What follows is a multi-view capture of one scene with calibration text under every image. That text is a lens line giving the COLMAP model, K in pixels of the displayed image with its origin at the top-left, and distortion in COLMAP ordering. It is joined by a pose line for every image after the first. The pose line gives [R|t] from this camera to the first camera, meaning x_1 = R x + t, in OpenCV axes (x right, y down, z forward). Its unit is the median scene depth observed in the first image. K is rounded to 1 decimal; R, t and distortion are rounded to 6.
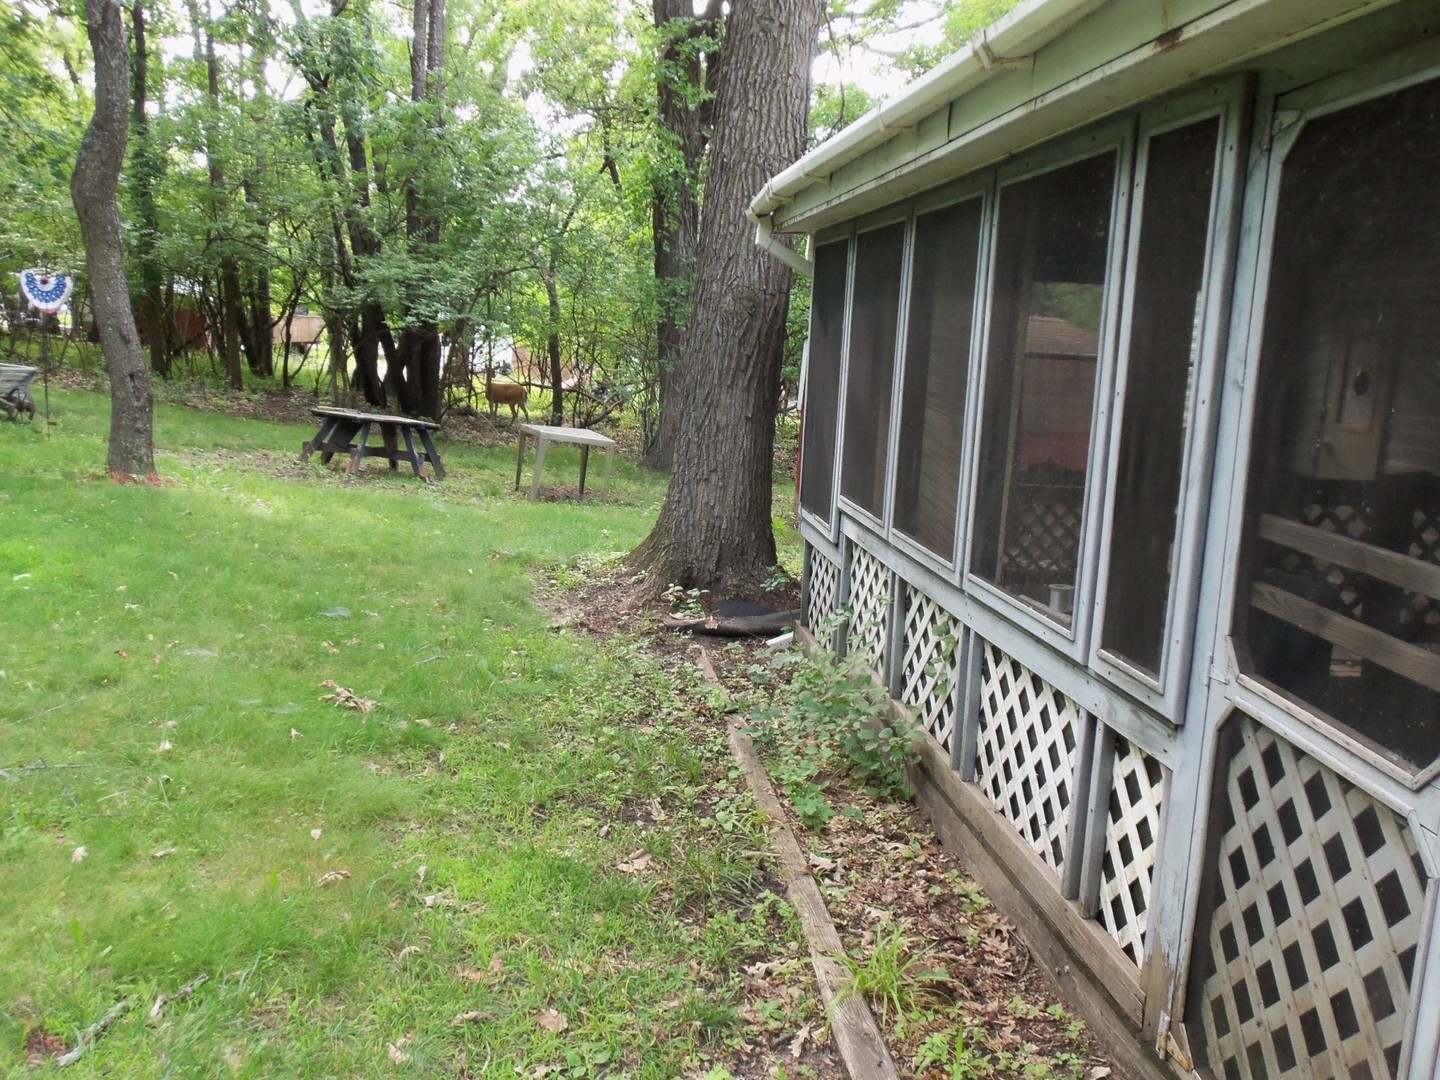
lens RADIAL K [[1236.9, 0, 745.7], [0, 1236.9, 535.3], [0, 0, 1]] dist [-0.011961, 0.004176]
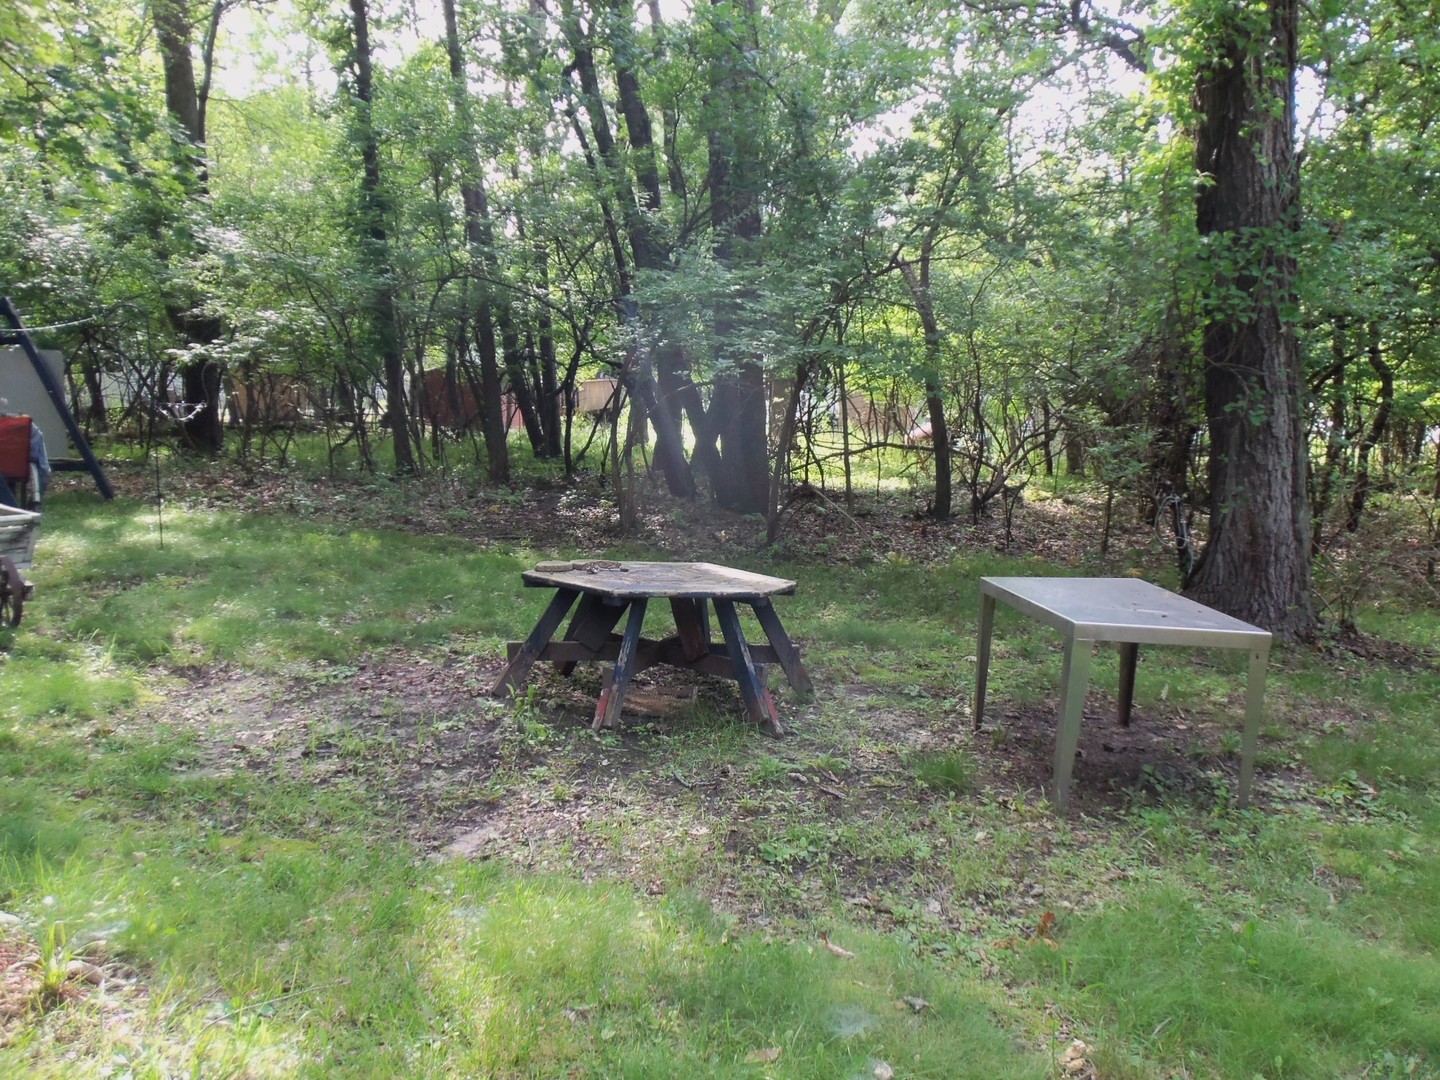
lens RADIAL K [[1236.9, 0, 745.7], [0, 1236.9, 535.3], [0, 0, 1]] dist [-0.011961, 0.004176]
pose [[0.966290, -0.052781, -0.251986, -0.116492], [0.044412, 0.998260, -0.038789, -0.070228], [0.253595, 0.026291, 0.966953, 0.431876]]
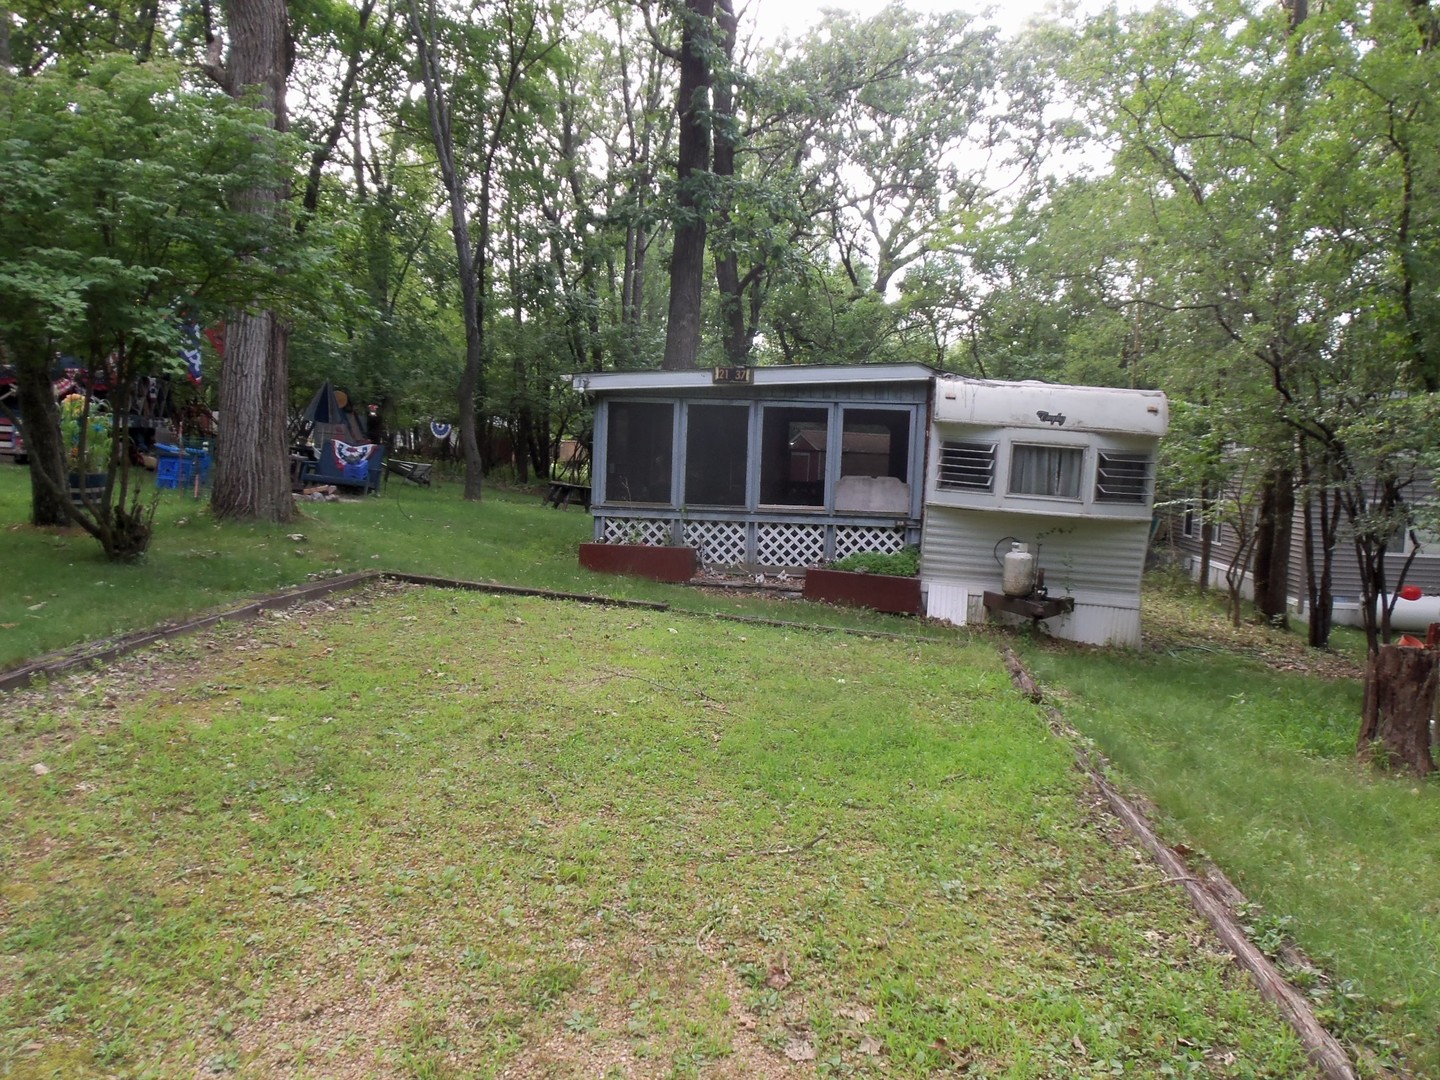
lens RADIAL K [[1236.9, 0, 745.7], [0, 1236.9, 535.3], [0, 0, 1]] dist [-0.011961, 0.004176]
pose [[0.974149, 0.005638, -0.225837, 0.367390], [-0.027263, 0.995316, -0.092751, 0.140693], [0.224256, 0.096511, 0.969740, -0.785275]]
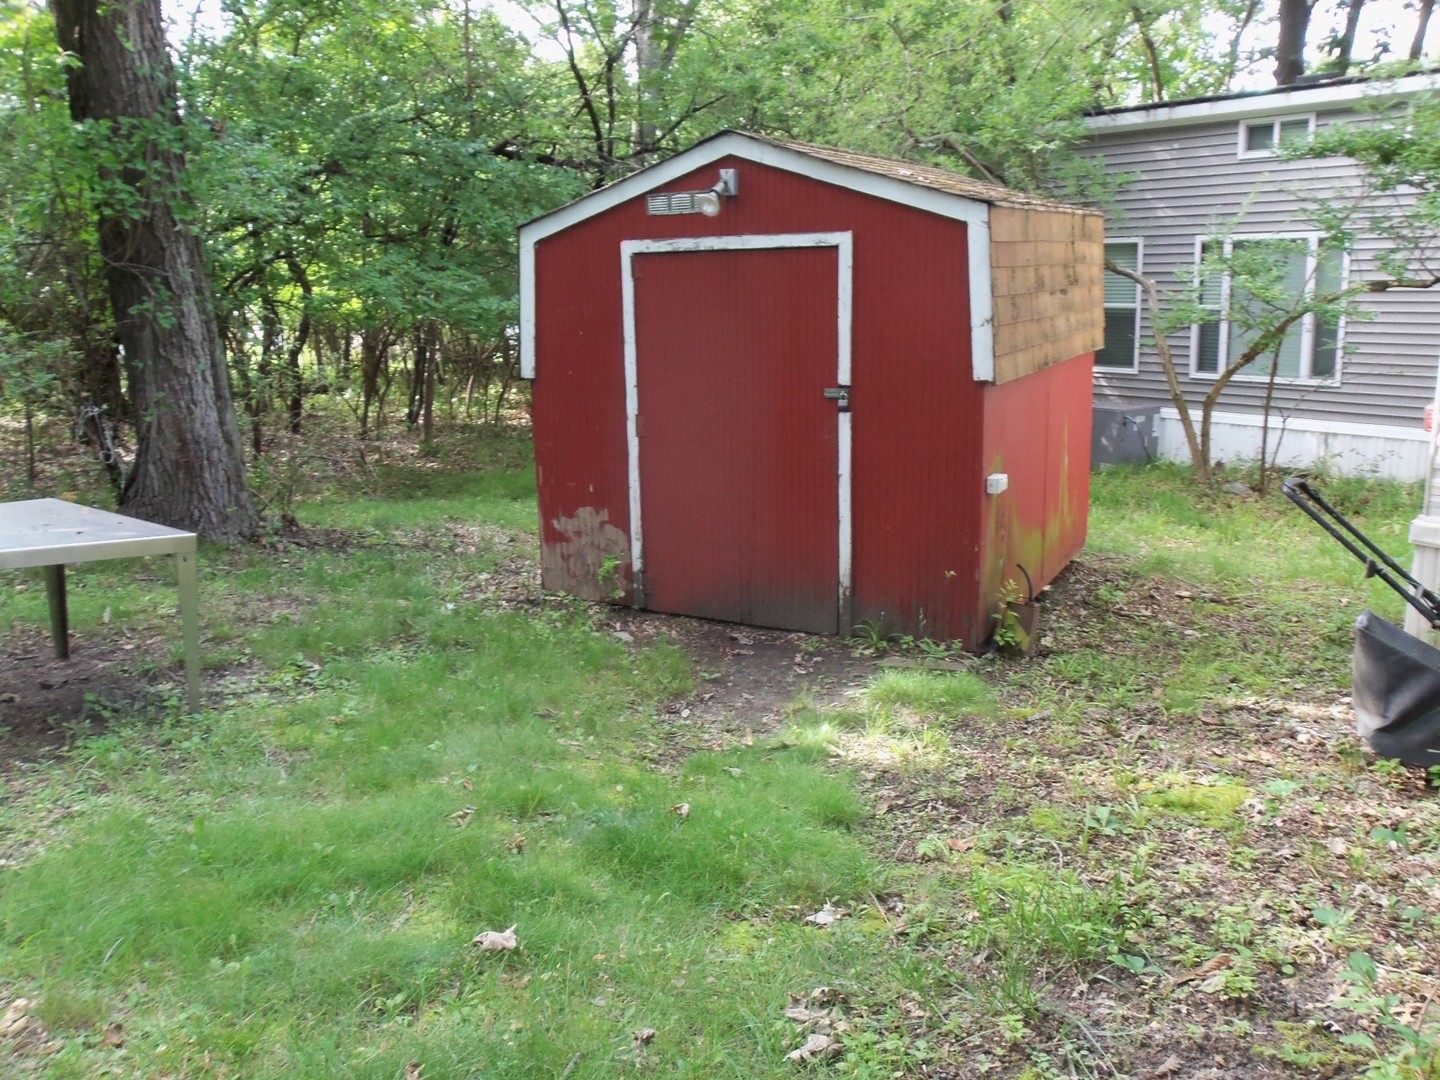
lens RADIAL K [[1236.9, 0, 745.7], [0, 1236.9, 535.3], [0, 0, 1]] dist [-0.011961, 0.004176]
pose [[0.841897, -0.190022, 0.505075, -0.105203], [0.151310, 0.981530, 0.117062, -0.065282], [-0.517991, -0.022132, 0.855100, 0.431172]]
